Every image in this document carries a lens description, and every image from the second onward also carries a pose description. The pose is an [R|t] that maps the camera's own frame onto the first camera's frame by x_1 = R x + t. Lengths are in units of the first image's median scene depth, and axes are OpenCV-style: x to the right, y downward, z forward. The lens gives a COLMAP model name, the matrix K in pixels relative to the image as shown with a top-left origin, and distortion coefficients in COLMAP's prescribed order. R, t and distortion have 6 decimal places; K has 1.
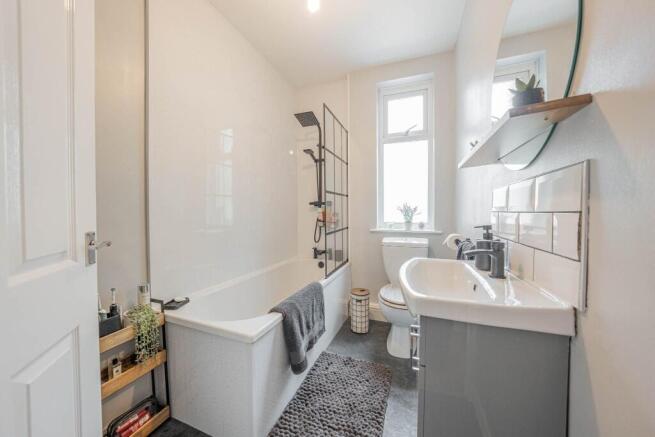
lens RADIAL K [[227.2, 0, 329.1], [0, 227.2, 214.2], [0, 0, 1]] dist [-0.001553, 0.000007]
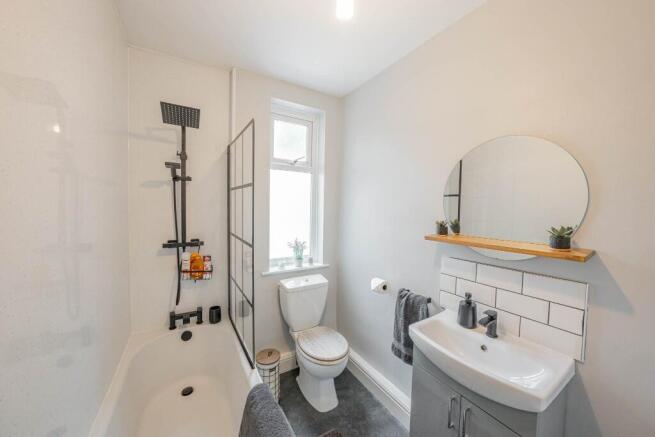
lens RADIAL K [[238.0, 0, 308.6], [0, 238.0, 209.4], [0, 0, 1]] dist [-0.026411, -0.000007]
pose [[0.635524, -0.015122, 0.771933, -0.381590], [-0.002695, 0.999759, 0.021804, -0.188046], [-0.772077, -0.015938, 0.635330, 0.337489]]
